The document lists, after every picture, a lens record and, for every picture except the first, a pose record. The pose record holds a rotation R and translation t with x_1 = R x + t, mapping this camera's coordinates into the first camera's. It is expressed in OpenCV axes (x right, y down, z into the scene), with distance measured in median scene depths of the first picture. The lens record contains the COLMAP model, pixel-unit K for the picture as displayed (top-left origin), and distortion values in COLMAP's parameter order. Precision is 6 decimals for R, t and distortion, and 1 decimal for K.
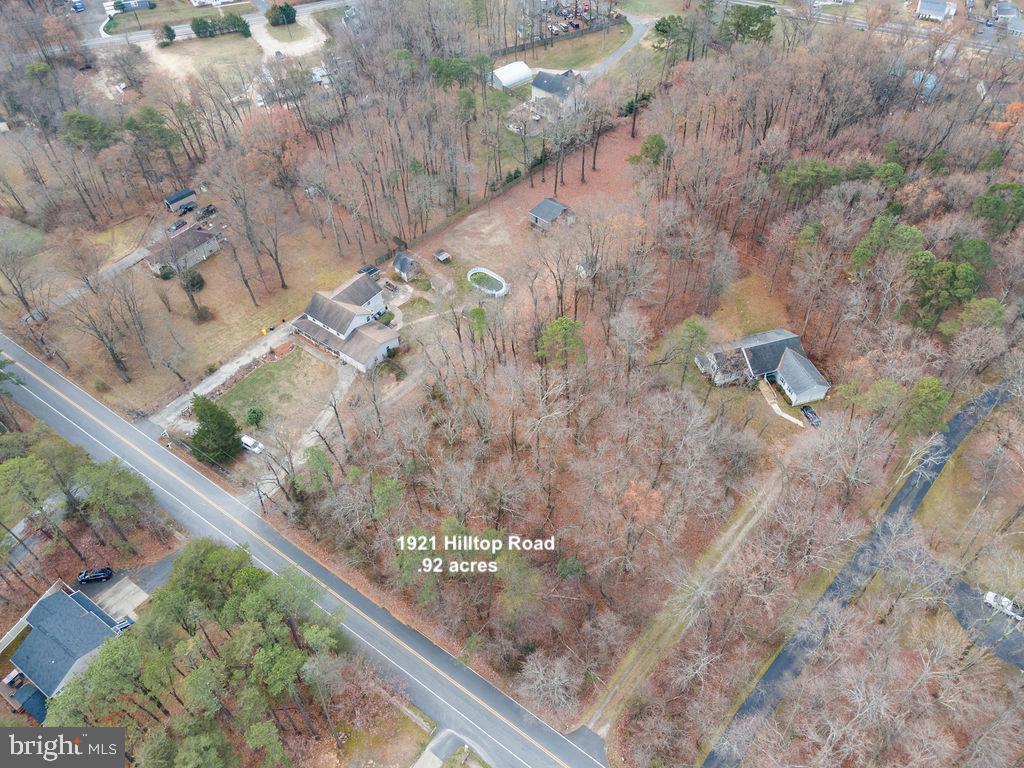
lens RADIAL K [[742.1, 0, 510.0], [0, 742.1, 382.6], [0, 0, 1]] dist [0.013438, 0.065478]
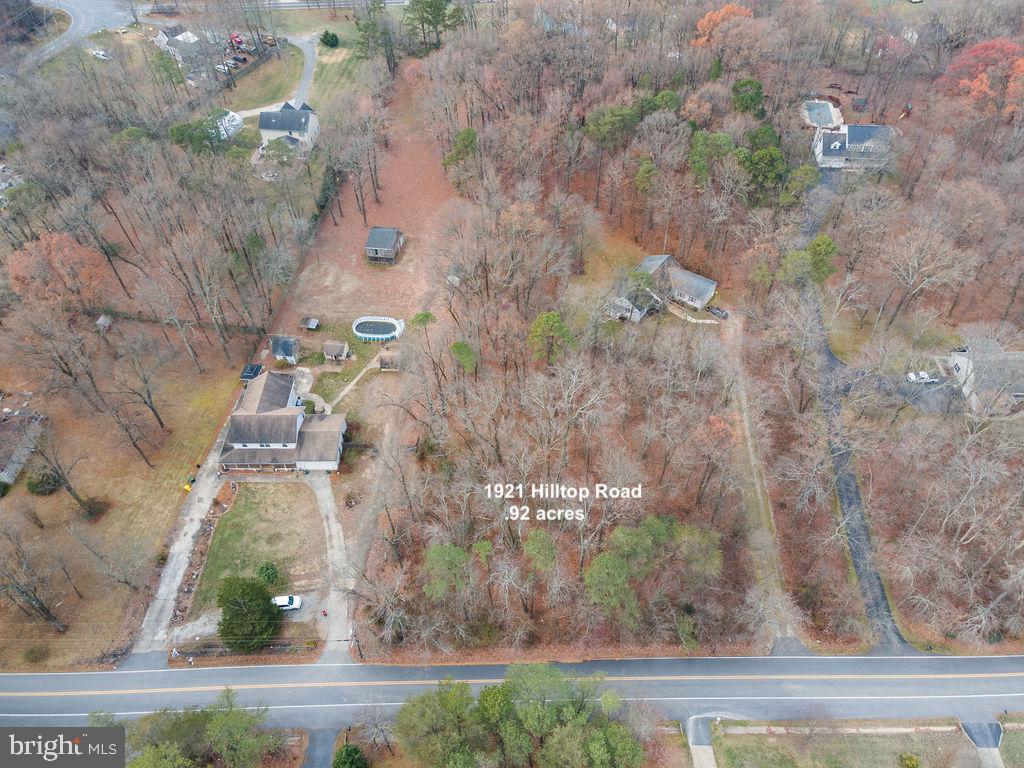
lens RADIAL K [[742.1, 0, 510.0], [0, 742.1, 382.6], [0, 0, 1]] dist [0.013438, 0.065478]
pose [[0.803267, -0.433666, 0.408284, -0.351261], [0.436619, 0.894971, 0.091596, -0.098371], [-0.405124, 0.104689, 0.908248, 0.096485]]
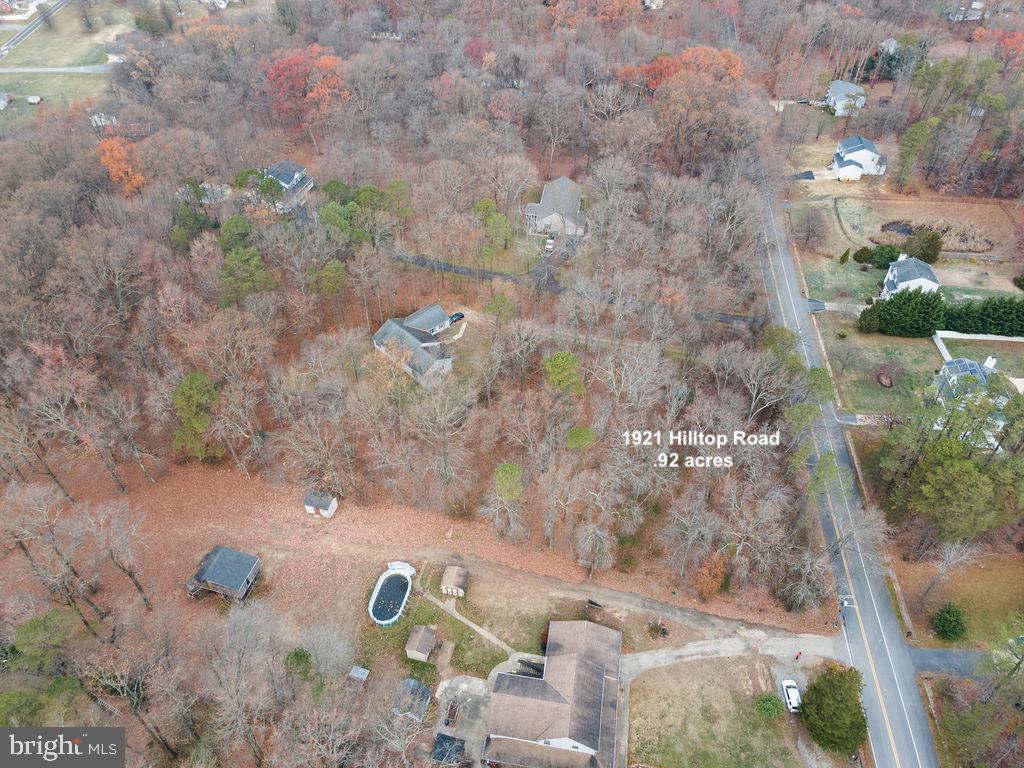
lens RADIAL K [[742.1, 0, 510.0], [0, 742.1, 382.6], [0, 0, 1]] dist [0.013438, 0.065478]
pose [[-0.460424, -0.598516, 0.655582, -0.493770], [0.663251, 0.258911, 0.702185, -0.706156], [-0.590007, 0.758118, 0.277757, 0.652613]]
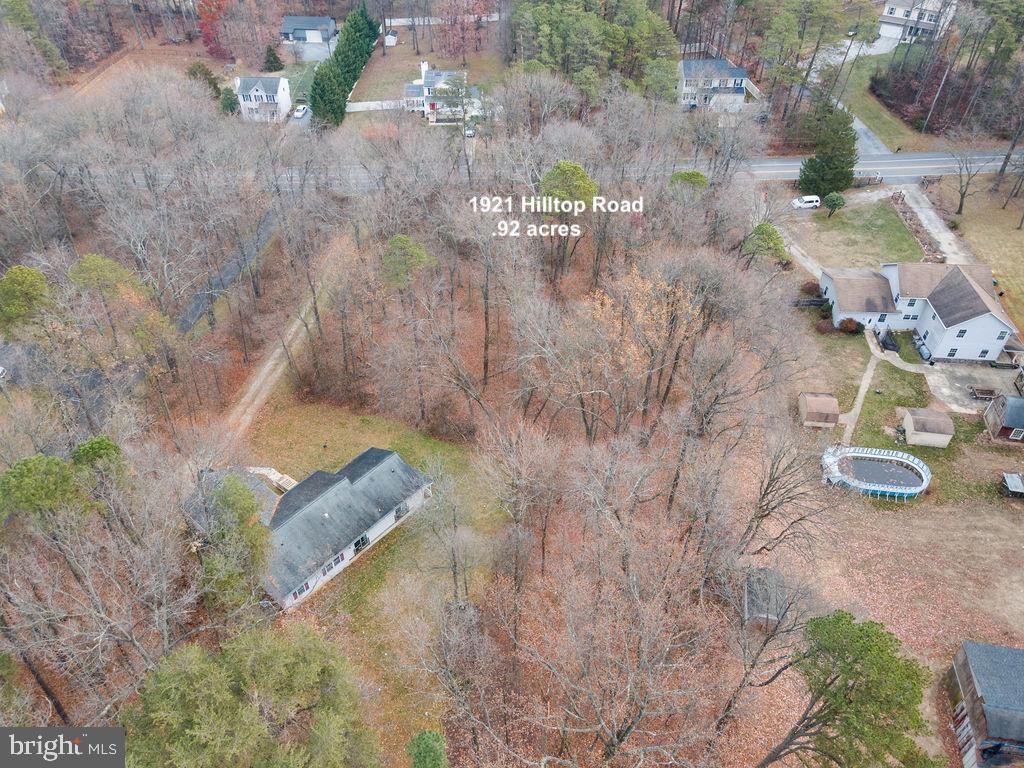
lens RADIAL K [[742.1, 0, 510.0], [0, 742.1, 382.6], [0, 0, 1]] dist [0.013438, 0.065478]
pose [[-0.839178, 0.370608, -0.398032, 0.395738], [-0.391534, 0.096268, 0.915114, -0.566579], [0.377467, 0.923787, 0.064320, 0.935246]]
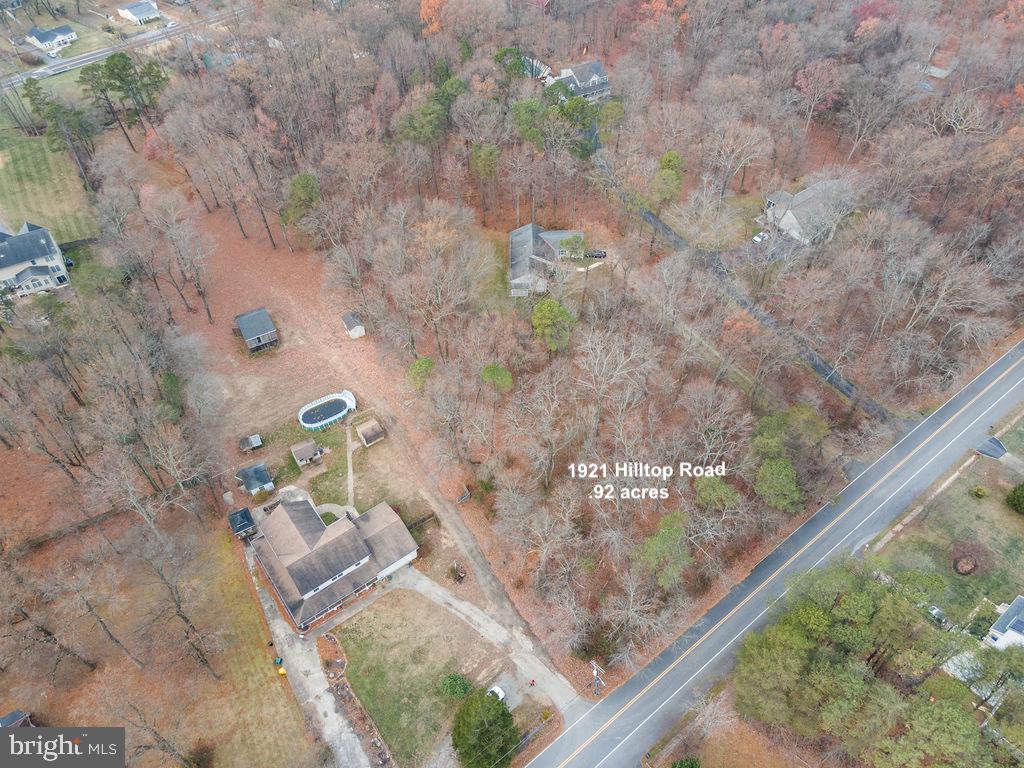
lens RADIAL K [[742.1, 0, 510.0], [0, 742.1, 382.6], [0, 0, 1]] dist [0.013438, 0.065478]
pose [[0.283531, -0.701461, 0.653883, -0.568074], [0.709774, 0.612020, 0.348786, -0.342274], [-0.644849, 0.365218, 0.671406, 0.327074]]
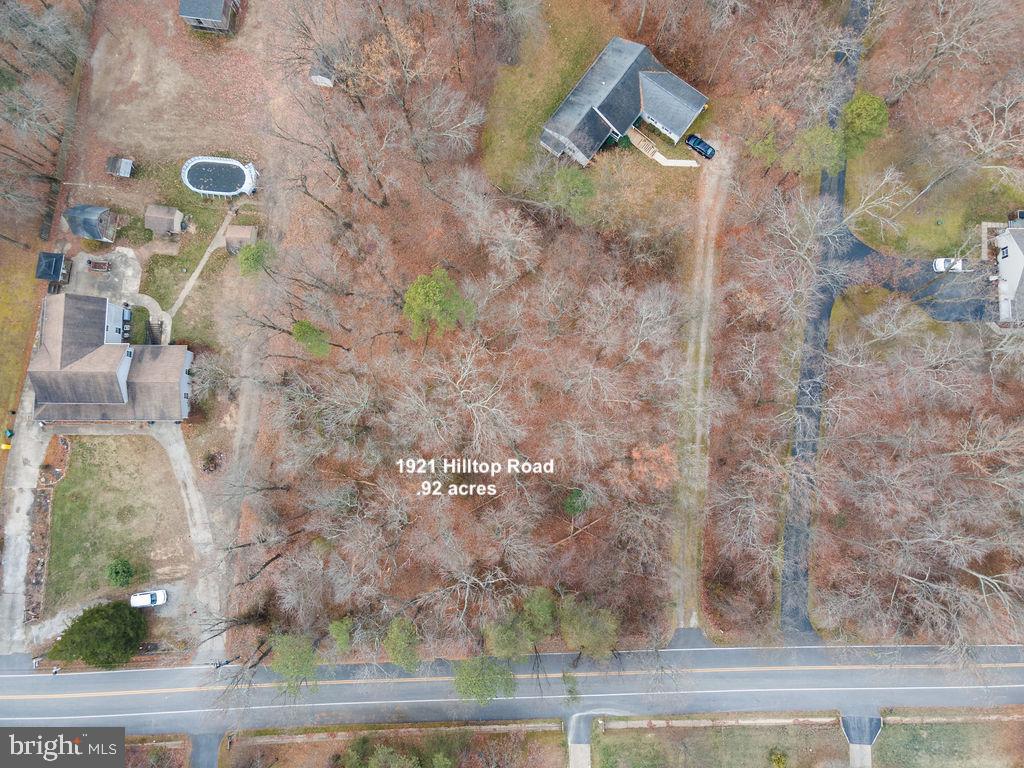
lens RADIAL K [[742.1, 0, 510.0], [0, 742.1, 382.6], [0, 0, 1]] dist [0.013438, 0.065478]
pose [[0.806453, -0.587106, 0.070290, 0.029607], [0.435286, 0.669918, 0.601445, -0.343783], [-0.400200, -0.454441, 0.795816, 0.309845]]
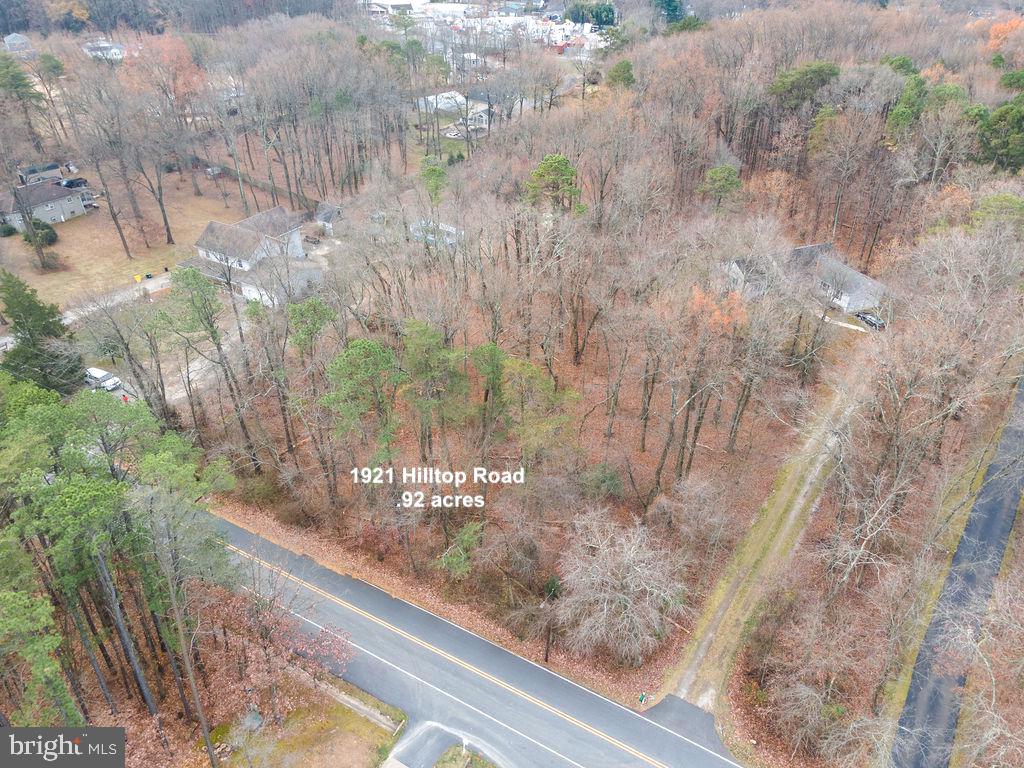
lens RADIAL K [[742.1, 0, 510.0], [0, 742.1, 382.6], [0, 0, 1]] dist [0.013438, 0.065478]
pose [[0.993138, -0.045472, 0.107748, -0.050397], [0.071592, 0.964901, -0.252669, 0.262769], [-0.092476, 0.258649, 0.961535, 0.295827]]
